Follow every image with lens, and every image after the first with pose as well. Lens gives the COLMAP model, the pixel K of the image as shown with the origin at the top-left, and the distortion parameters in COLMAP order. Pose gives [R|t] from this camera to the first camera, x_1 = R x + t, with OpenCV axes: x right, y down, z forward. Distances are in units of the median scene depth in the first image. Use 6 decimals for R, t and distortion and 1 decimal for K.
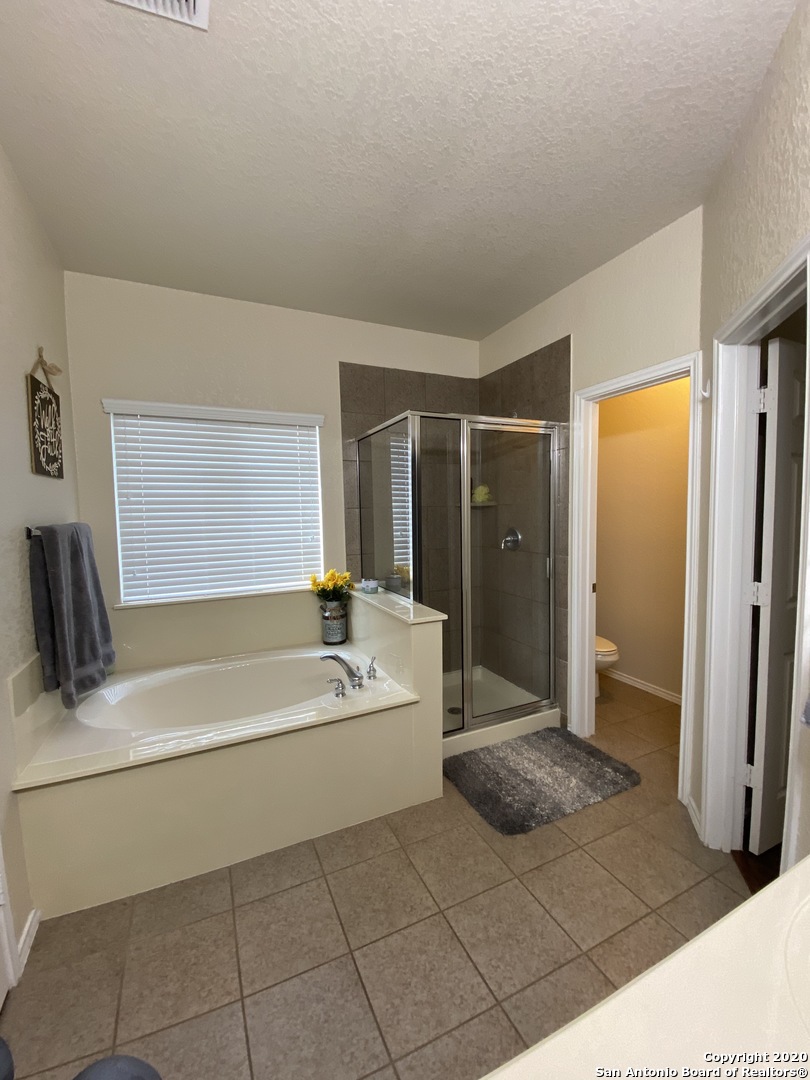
lens RADIAL K [[434.4, 0, 405.0], [0, 434.4, 540.0], [0, 0, 1]] dist [0.000320, -0.014273]
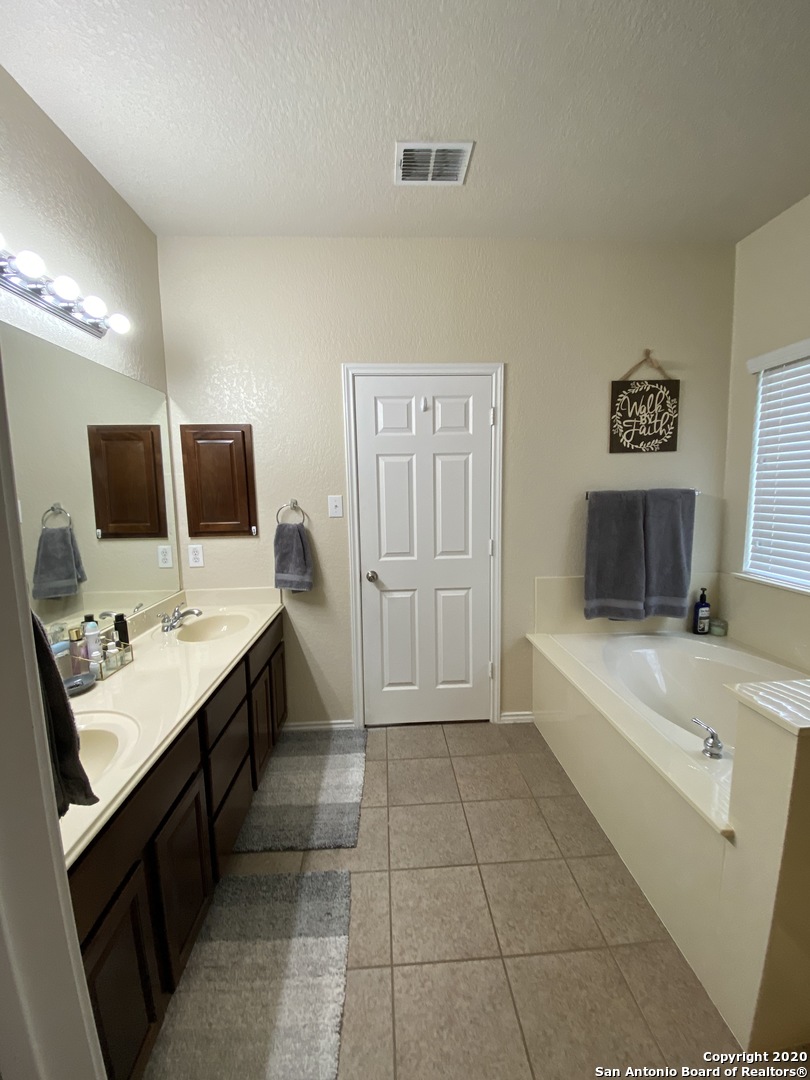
lens RADIAL K [[434.4, 0, 405.0], [0, 434.4, 540.0], [0, 0, 1]] dist [0.000320, -0.014273]
pose [[-0.375134, 0.131573, -0.917586, 0.882514], [-0.038171, 0.986843, 0.157109, -0.086052], [0.926185, 0.093962, -0.365176, 1.124086]]
